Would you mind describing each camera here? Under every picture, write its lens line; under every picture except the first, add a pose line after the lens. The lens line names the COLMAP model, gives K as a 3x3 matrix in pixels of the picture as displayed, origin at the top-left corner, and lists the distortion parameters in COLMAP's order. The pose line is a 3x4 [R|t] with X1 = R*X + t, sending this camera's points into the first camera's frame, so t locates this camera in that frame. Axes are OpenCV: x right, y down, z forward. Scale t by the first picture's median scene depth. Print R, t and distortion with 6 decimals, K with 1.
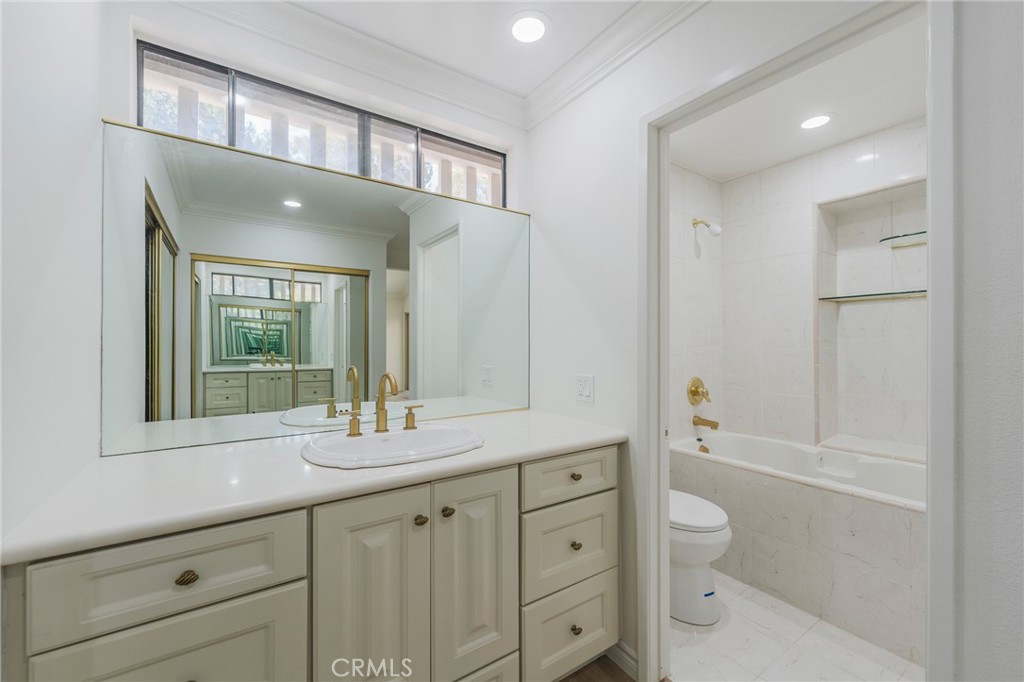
lens RADIAL K [[415.3, 0, 509.3], [0, 415.3, 348.1], [0, 0, 1]] dist [-0.000836, -0.000130]
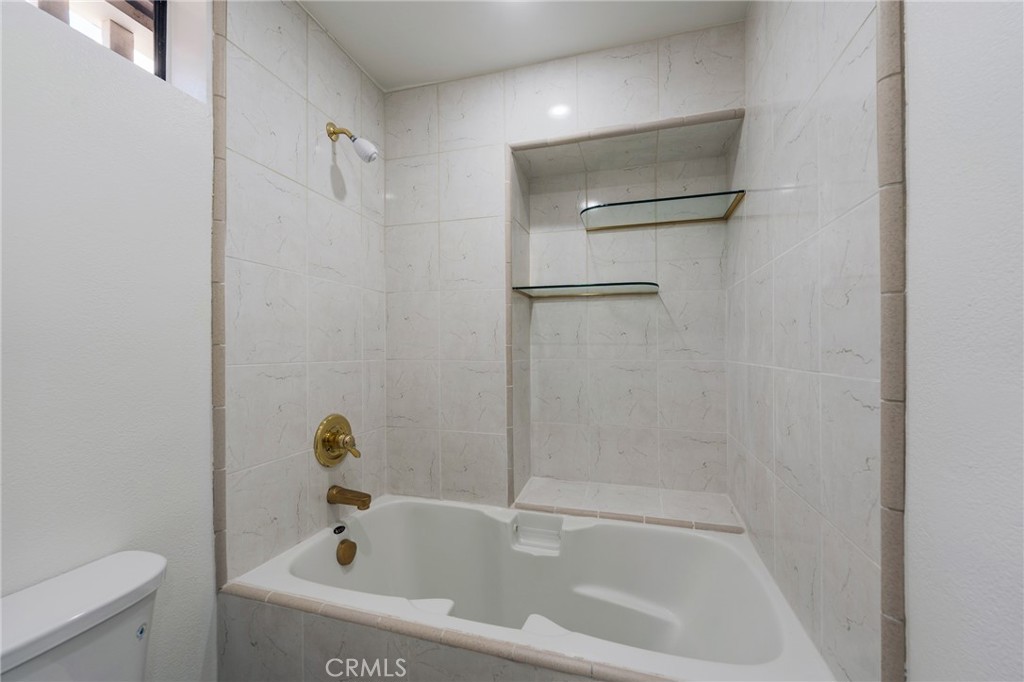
lens RADIAL K [[410.9, 0, 509.1], [0, 410.9, 356.5], [0, 0, 1]] dist [-0.000343, -0.000009]
pose [[0.773878, 0.000083, 0.633335, 0.301492], [0.000284, 1.000000, -0.000479, -0.006138], [-0.633335, 0.000551, 0.773878, 0.461228]]
